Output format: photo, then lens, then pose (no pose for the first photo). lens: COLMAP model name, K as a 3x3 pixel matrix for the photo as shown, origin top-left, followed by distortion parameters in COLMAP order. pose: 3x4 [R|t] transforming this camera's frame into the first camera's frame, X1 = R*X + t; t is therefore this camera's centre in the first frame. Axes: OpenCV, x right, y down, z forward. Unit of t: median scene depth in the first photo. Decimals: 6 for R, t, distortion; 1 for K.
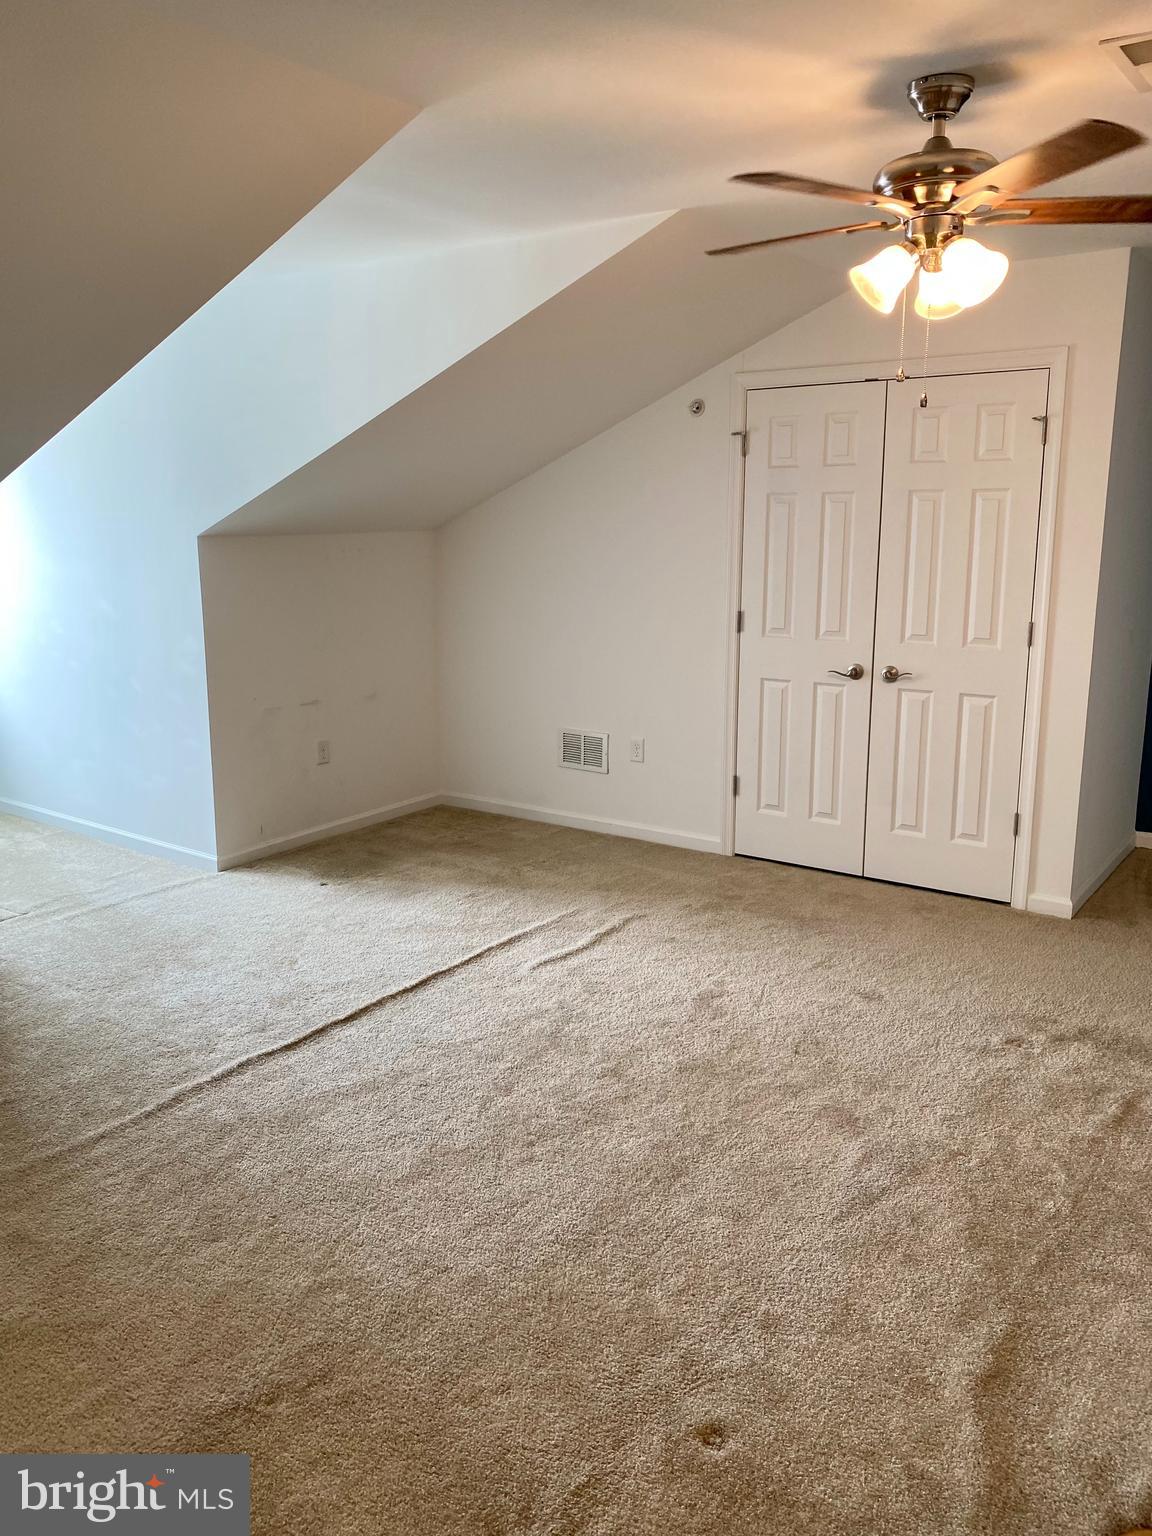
lens RADIAL K [[1186.1, 0, 568.7], [0, 1186.1, 748.7], [0, 0, 1]] dist [0.015953, -0.003068]
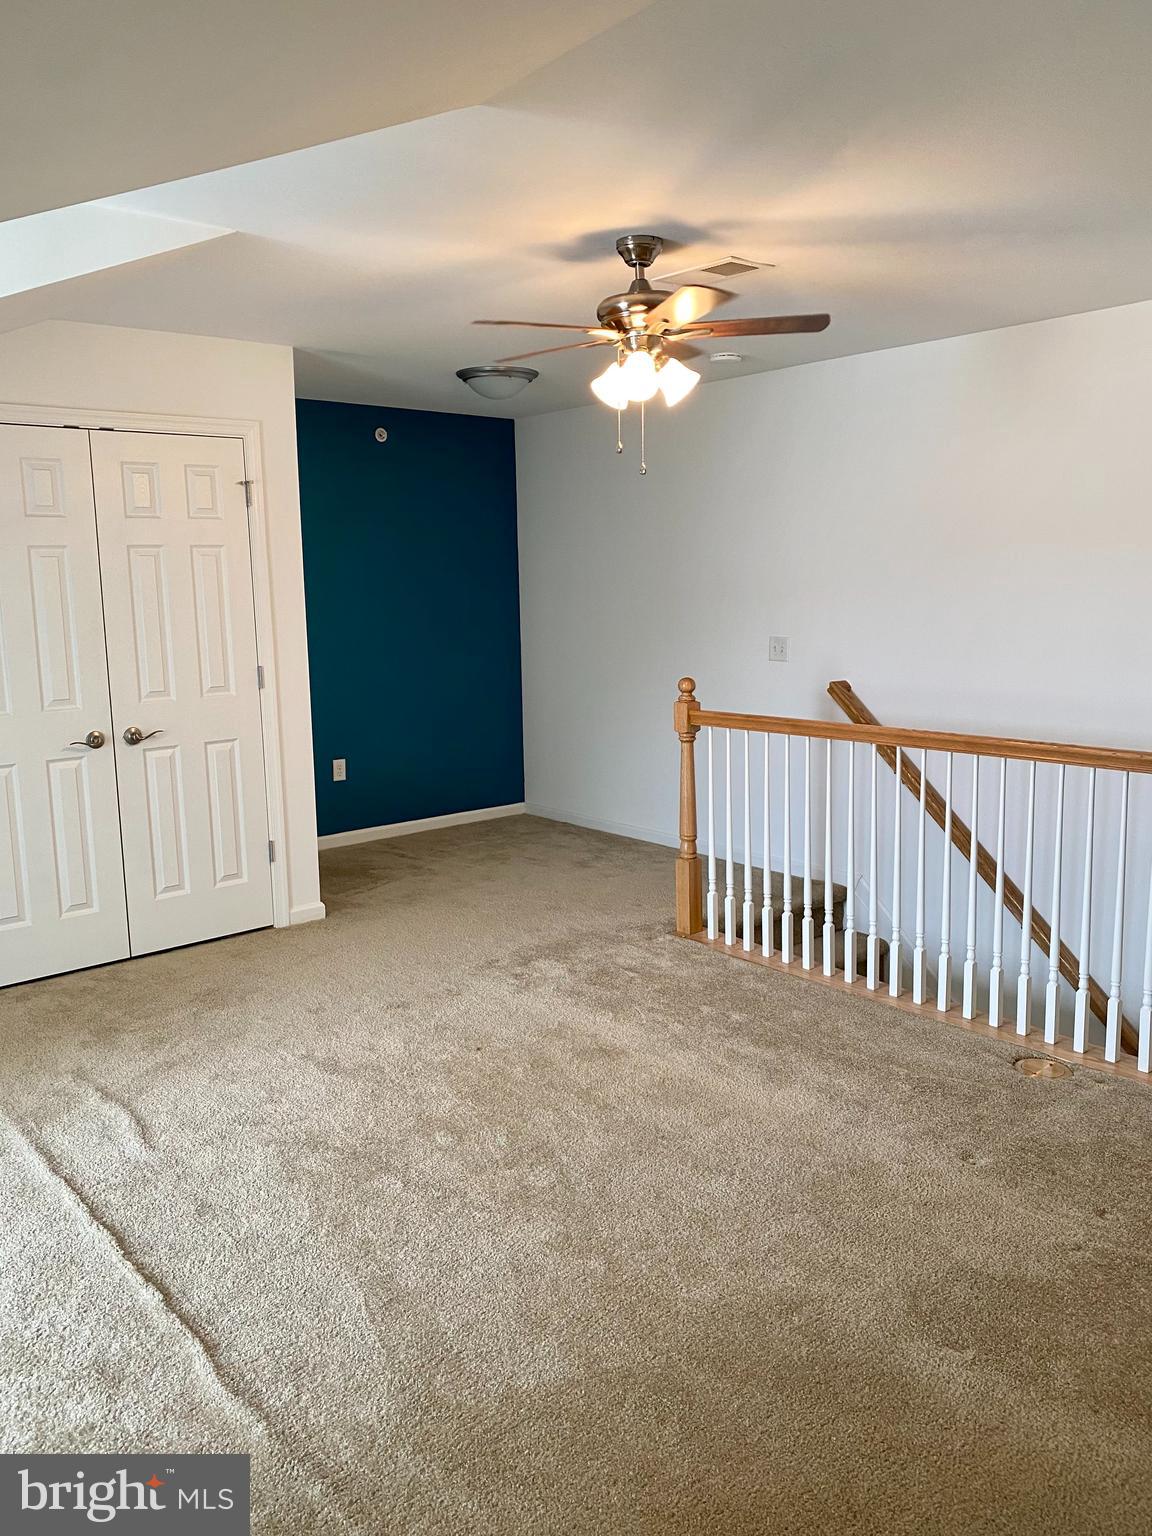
lens RADIAL K [[1190.1, 0, 565.4], [0, 1190.1, 740.2], [0, 0, 1]] dist [0.077987, -0.133015]
pose [[0.225948, -0.132747, 0.965052, -0.612475], [0.209121, 0.974185, 0.085041, -0.072793], [-0.951428, 0.182598, 0.247875, 0.458128]]
